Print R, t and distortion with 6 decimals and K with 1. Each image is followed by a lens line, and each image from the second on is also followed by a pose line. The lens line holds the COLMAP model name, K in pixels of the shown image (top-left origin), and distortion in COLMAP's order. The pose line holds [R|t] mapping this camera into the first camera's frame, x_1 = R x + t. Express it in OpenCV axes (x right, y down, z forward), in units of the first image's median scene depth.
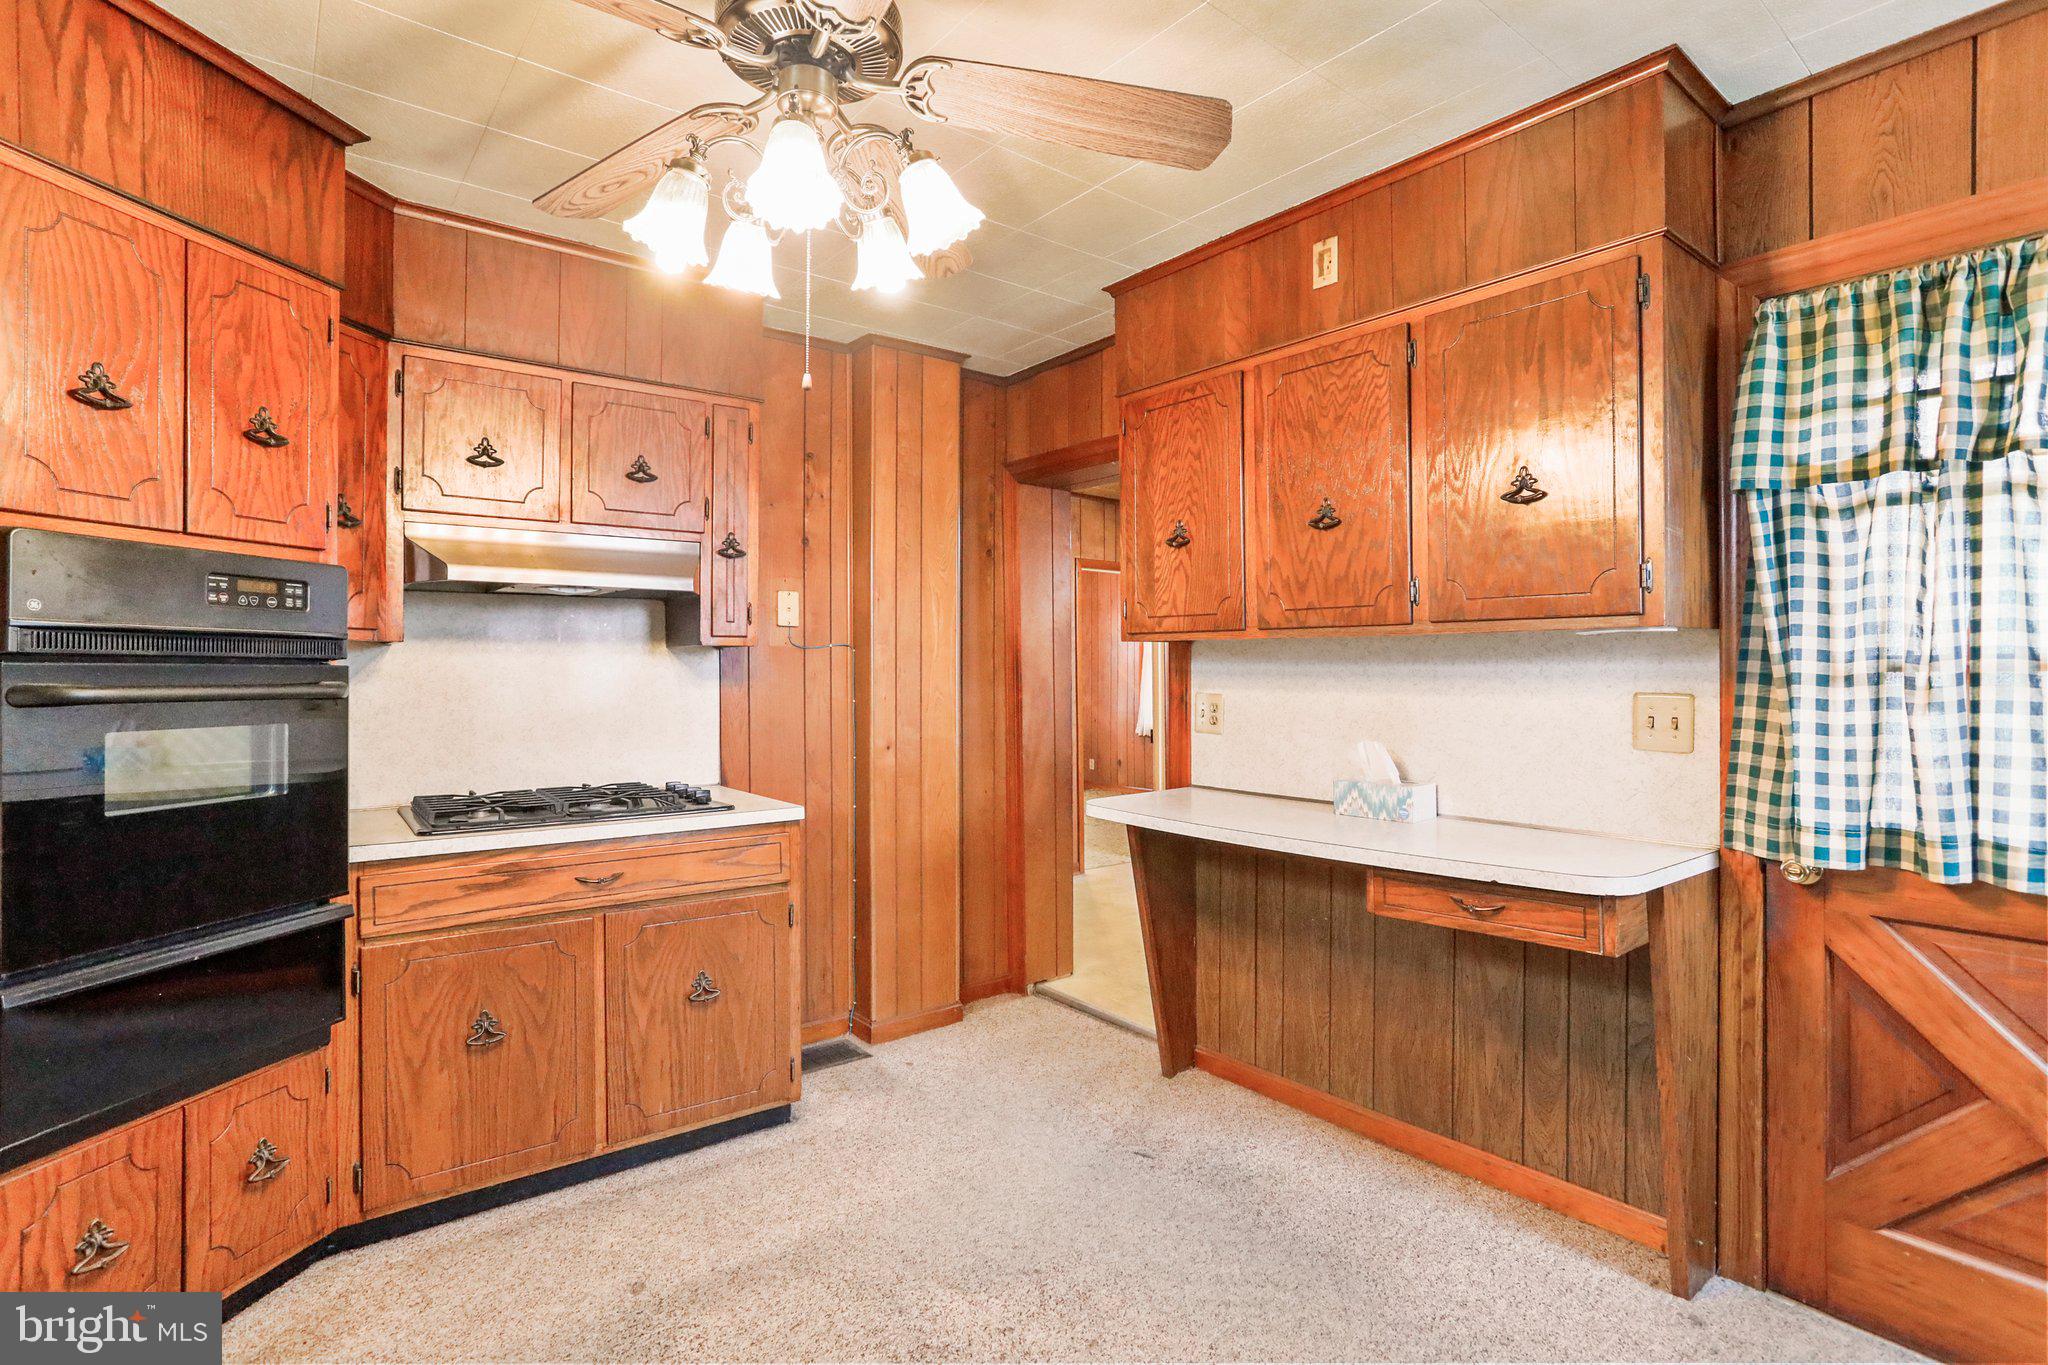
lens RADIAL K [[994.5, 0, 1018.2], [0, 994.5, 676.7], [0, 0, 1]] dist [-0.019726, 0.003027]
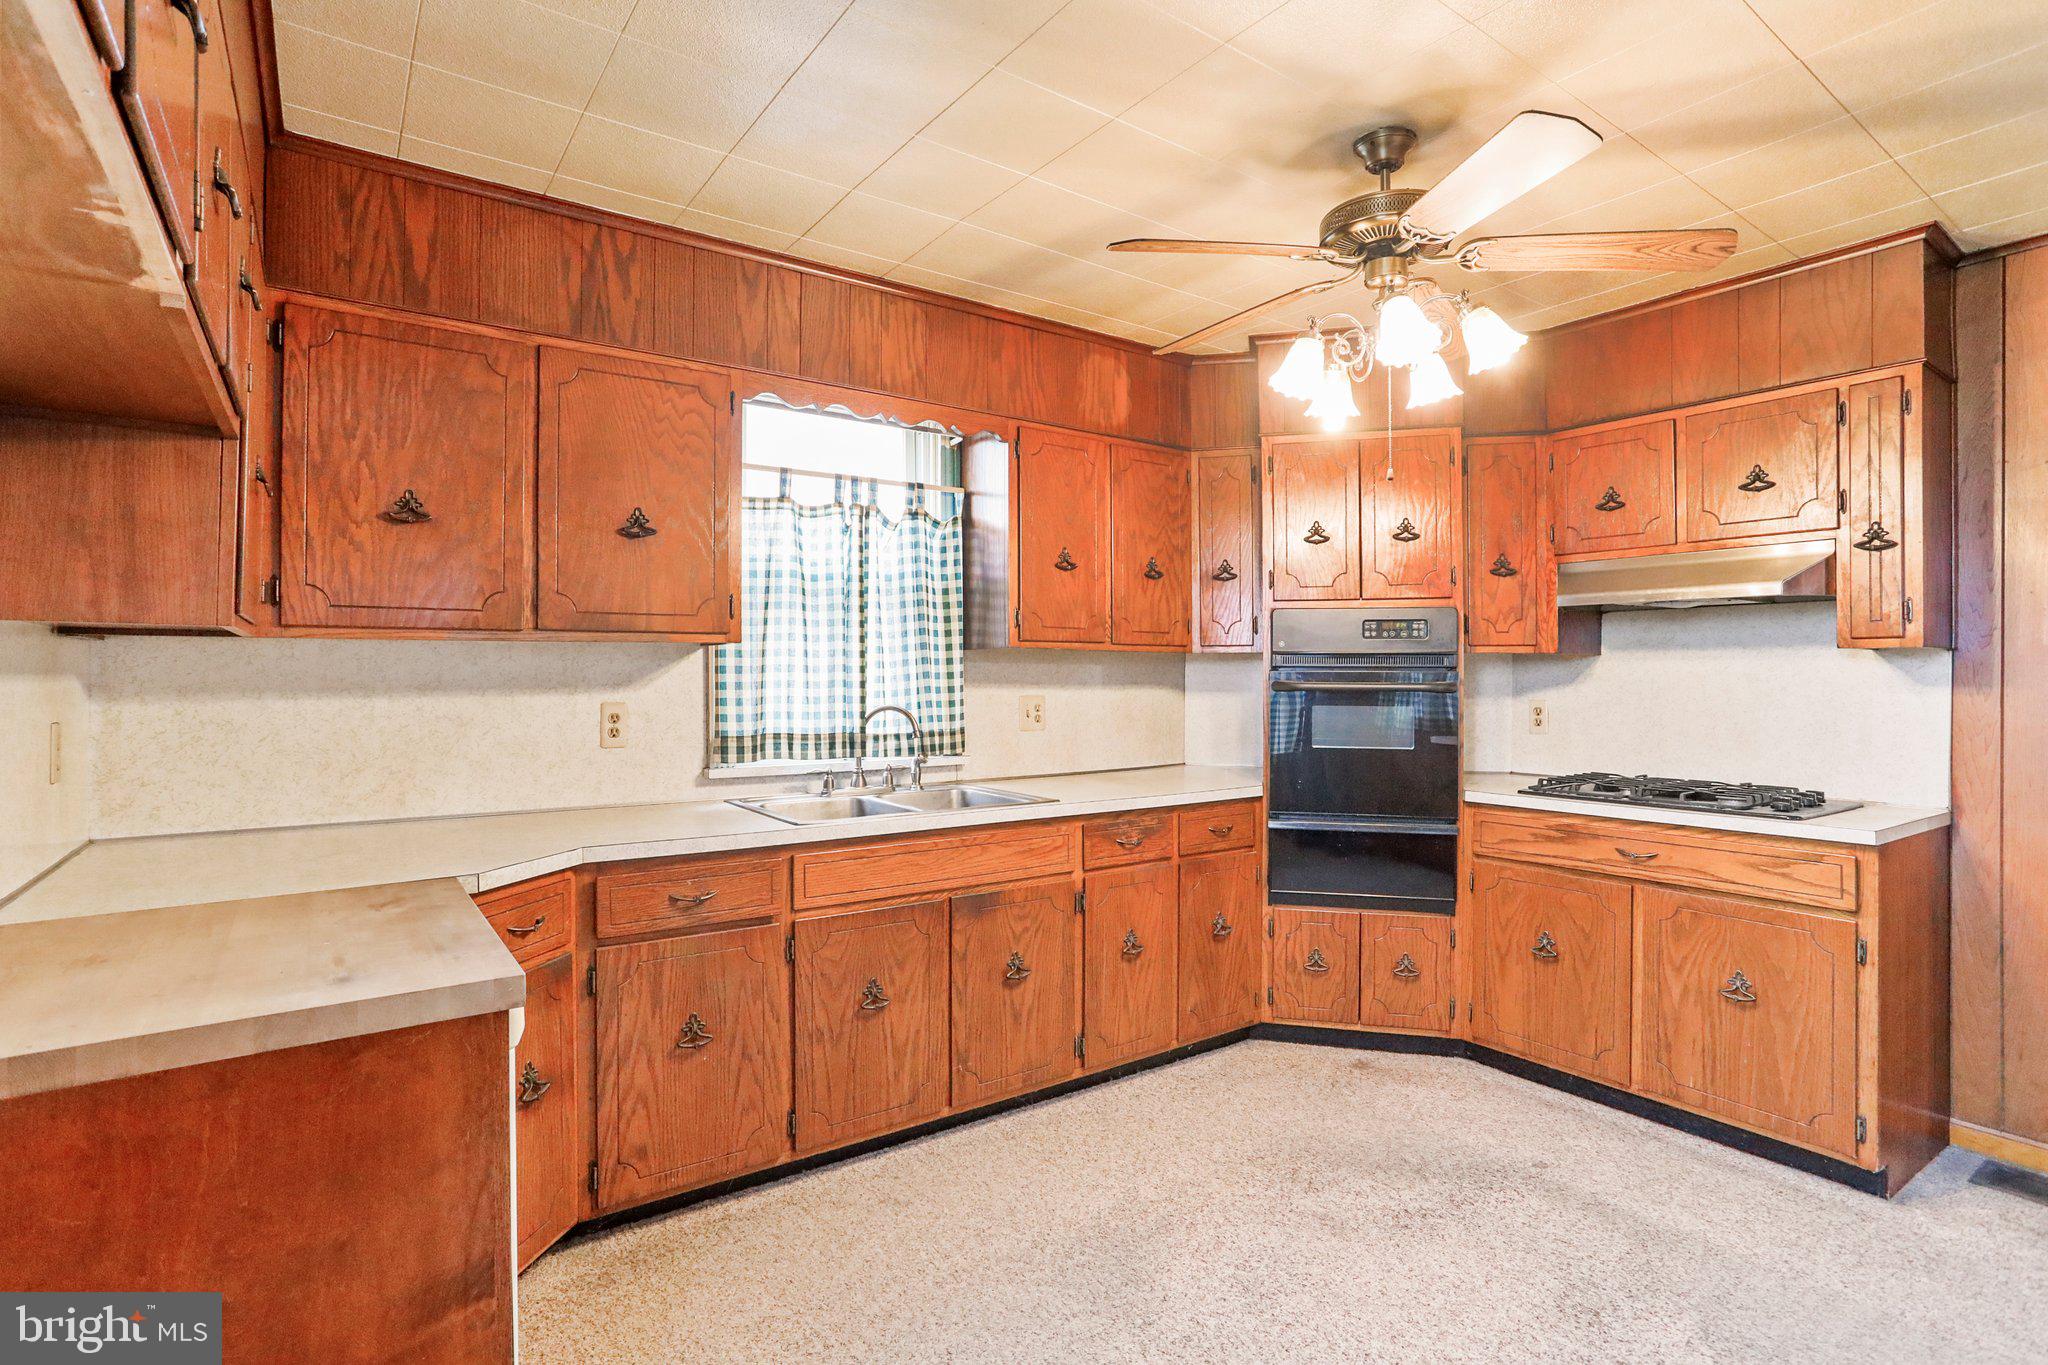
lens RADIAL K [[994.5, 0, 1019.1], [0, 994.5, 674.0], [0, 0, 1]] dist [-0.019726, 0.003027]
pose [[-0.046674, 0.001446, -0.998909, 0.811810], [-0.007128, 0.999973, 0.001780, -0.004534], [0.998885, 0.007204, -0.046663, 0.349093]]
